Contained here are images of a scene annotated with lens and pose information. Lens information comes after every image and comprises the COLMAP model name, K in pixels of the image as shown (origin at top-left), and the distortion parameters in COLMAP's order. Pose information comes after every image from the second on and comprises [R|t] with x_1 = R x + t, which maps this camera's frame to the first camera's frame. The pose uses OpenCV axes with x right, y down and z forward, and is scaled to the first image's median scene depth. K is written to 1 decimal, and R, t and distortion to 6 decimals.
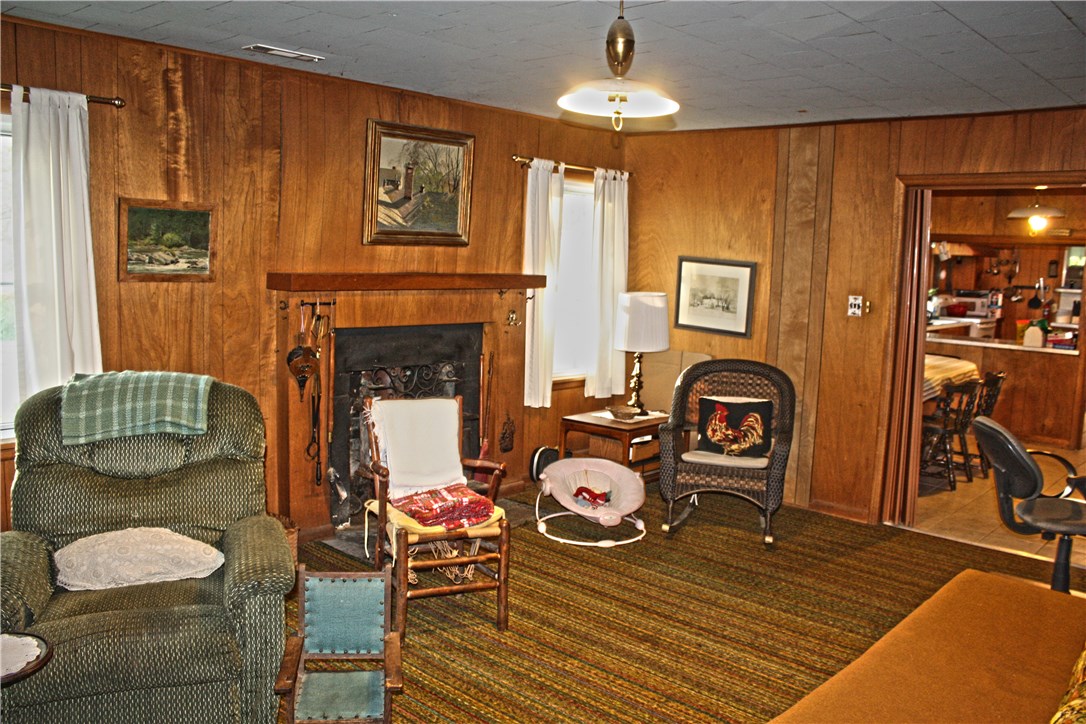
lens RADIAL K [[891.2, 0, 540.0], [0, 891.2, 367.9], [0, 0, 1]] dist [-0.174838, 0.143074]
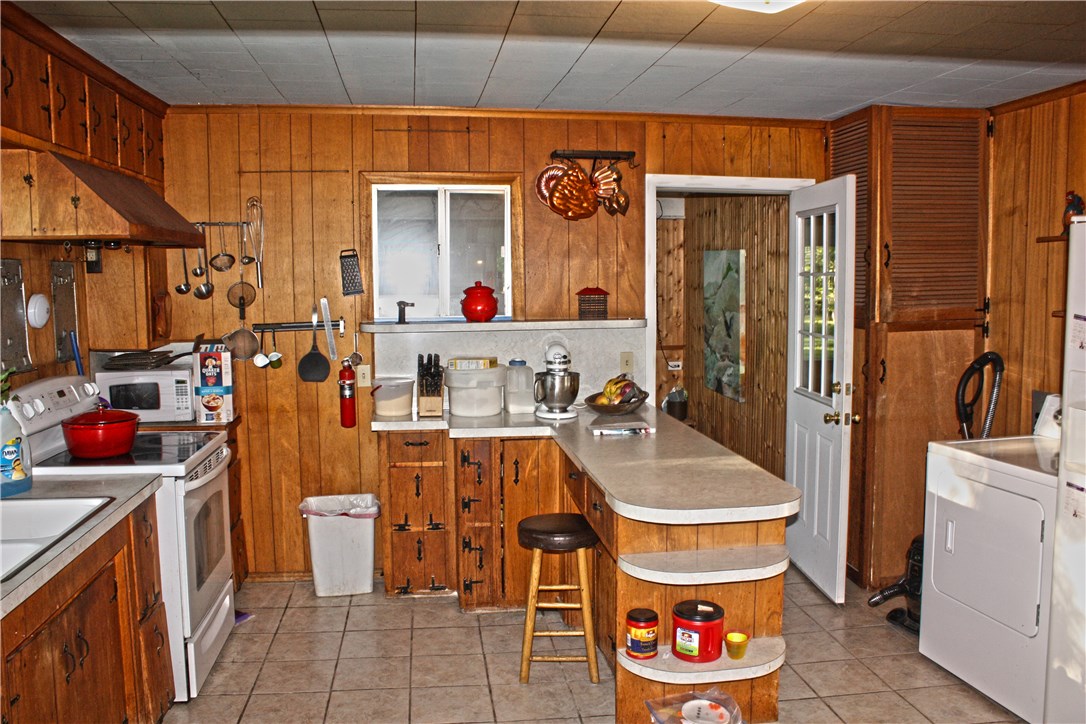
lens RADIAL K [[891.2, 0, 540.0], [0, 891.2, 367.9], [0, 0, 1]] dist [-0.174838, 0.143074]
pose [[0.624258, -0.110807, 0.773320, 0.340108], [0.127538, 0.991065, 0.039052, -0.076826], [-0.770738, 0.074249, 0.632812, 0.672219]]
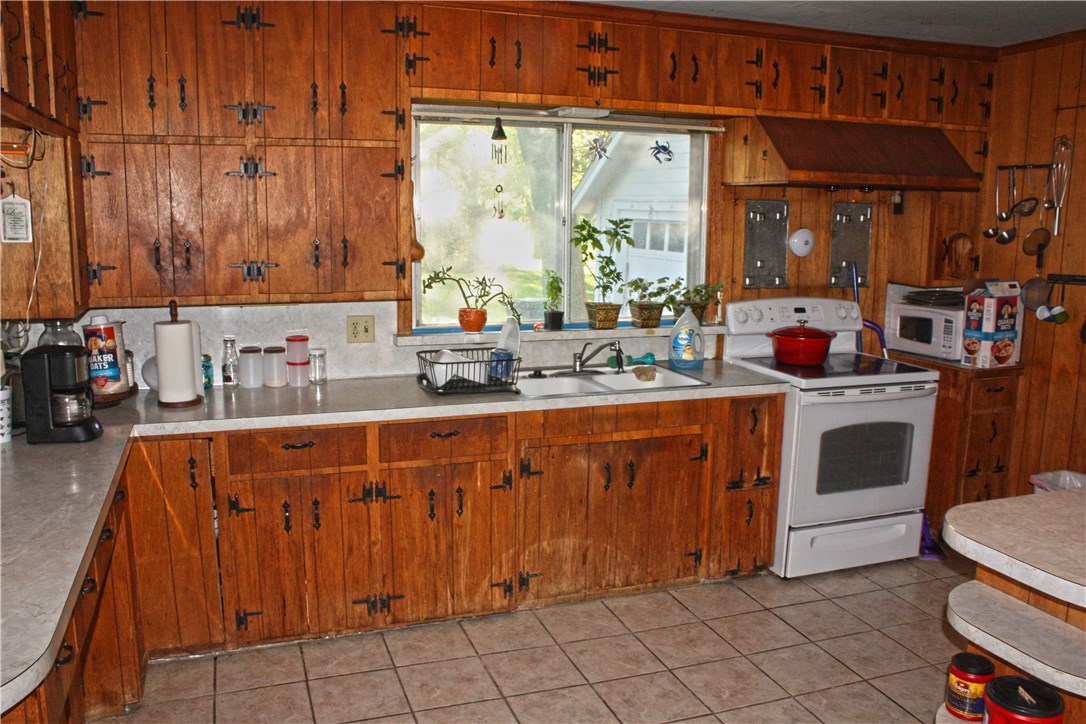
lens RADIAL K [[891.2, 0, 540.0], [0, 891.2, 367.9], [0, 0, 1]] dist [-0.174838, 0.143074]
pose [[0.894102, 0.057490, -0.444159, 0.525334], [-0.044414, 0.998220, 0.039799, -0.063501], [0.445656, -0.015858, 0.895064, 0.606095]]
